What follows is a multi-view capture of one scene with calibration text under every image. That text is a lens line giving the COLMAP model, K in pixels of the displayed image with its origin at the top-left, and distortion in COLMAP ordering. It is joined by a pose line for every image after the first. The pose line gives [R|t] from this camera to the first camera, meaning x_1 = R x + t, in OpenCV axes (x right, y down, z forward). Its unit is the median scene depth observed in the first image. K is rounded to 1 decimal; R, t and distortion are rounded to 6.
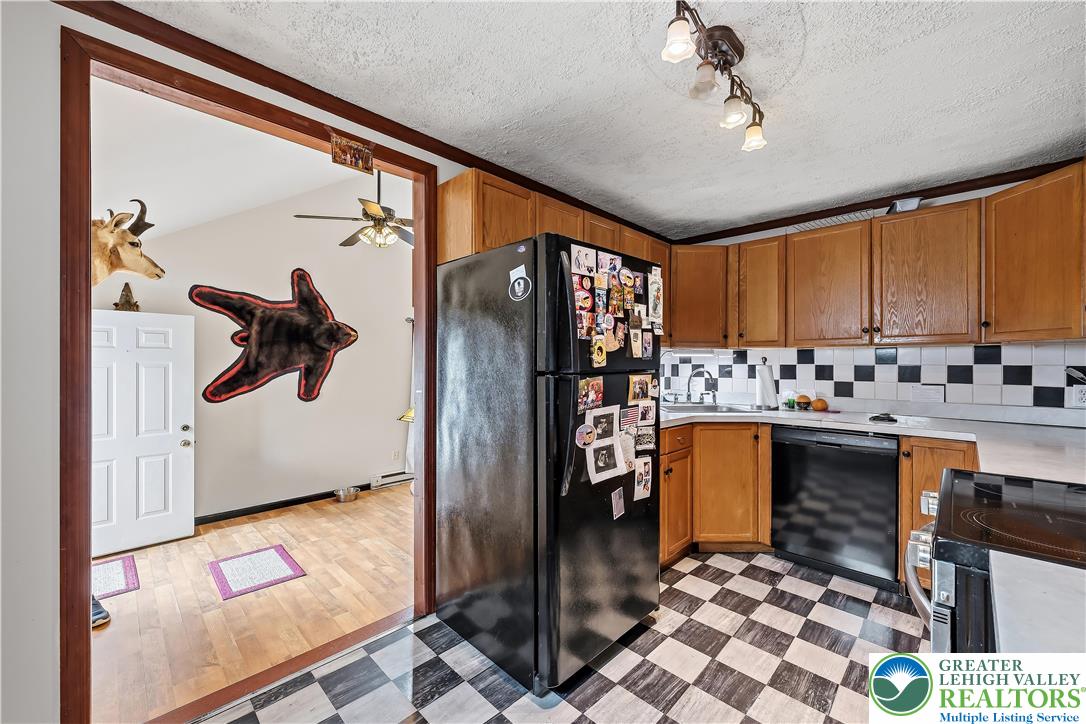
lens RADIAL K [[430.8, 0, 536.6], [0, 430.8, 364.4], [0, 0, 1]] dist [0.000078, 0.000045]
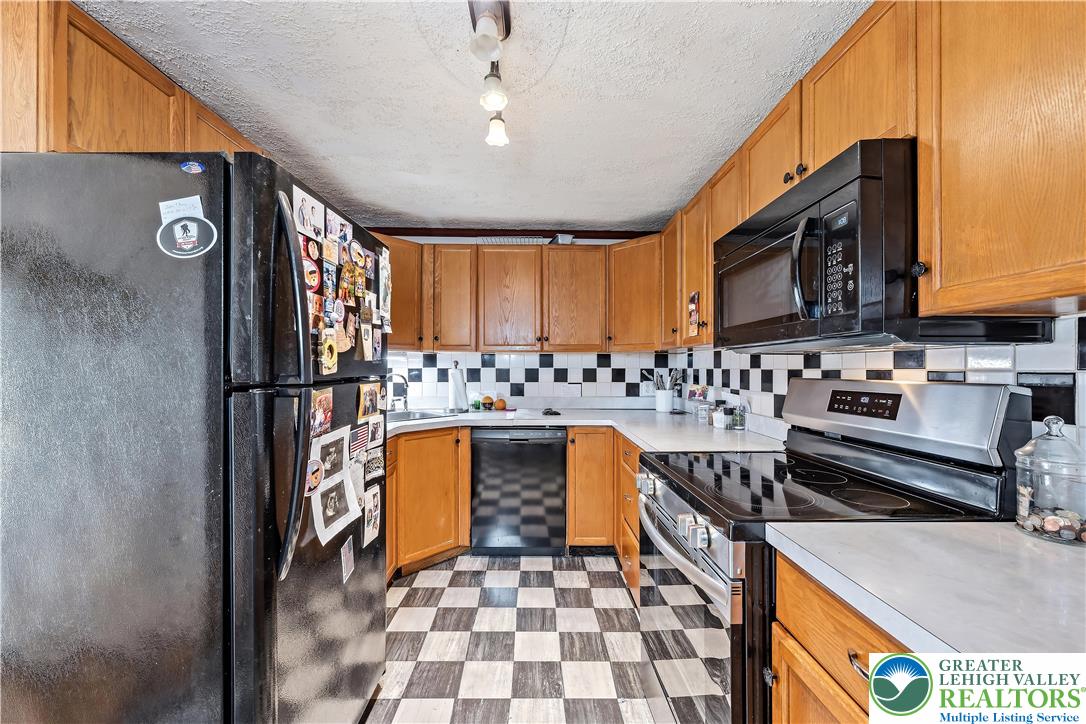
lens RADIAL K [[431.9, 0, 540.5], [0, 431.9, 365.7], [0, 0, 1]] dist [-0.001515, -0.000040]
pose [[0.693914, -0.000148, 0.720057, -0.098630], [0.002150, 0.999996, -0.001866, -0.004697], [-0.720054, 0.002843, 0.693912, 0.220431]]
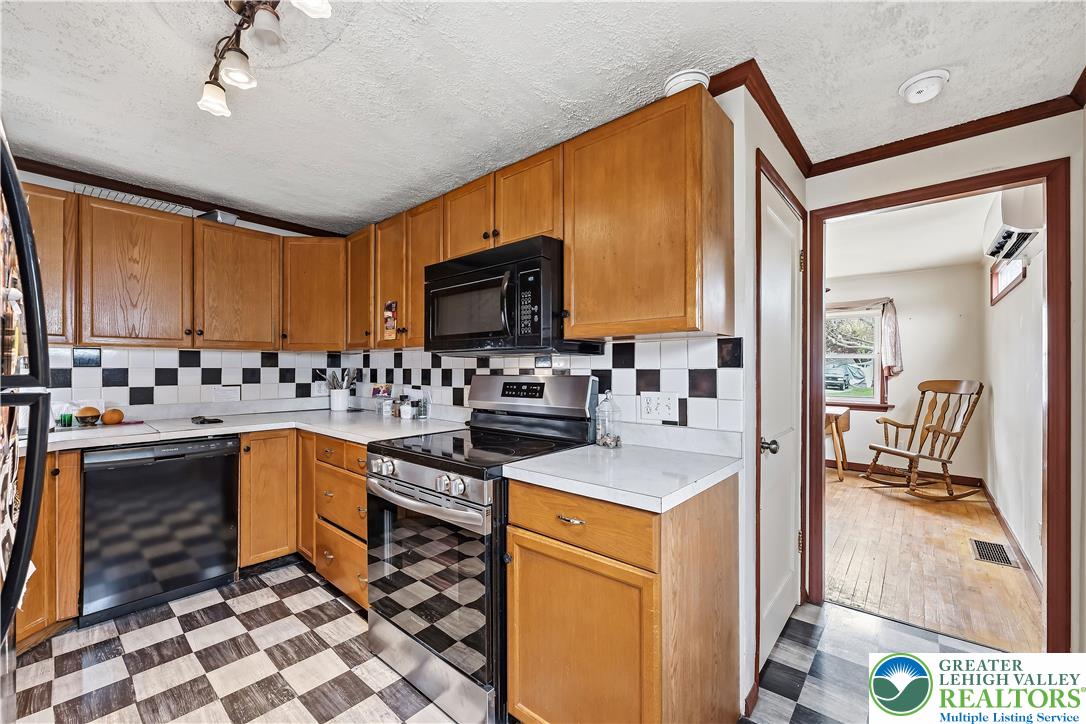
lens RADIAL K [[438.0, 0, 543.1], [0, 438.0, 368.5], [0, 0, 1]] dist [-0.000152, -0.000092]
pose [[-0.078054, -0.003851, 0.996942, -0.334009], [-0.000873, 0.999992, 0.003795, -0.002807], [-0.996949, -0.000574, -0.078057, 0.353089]]
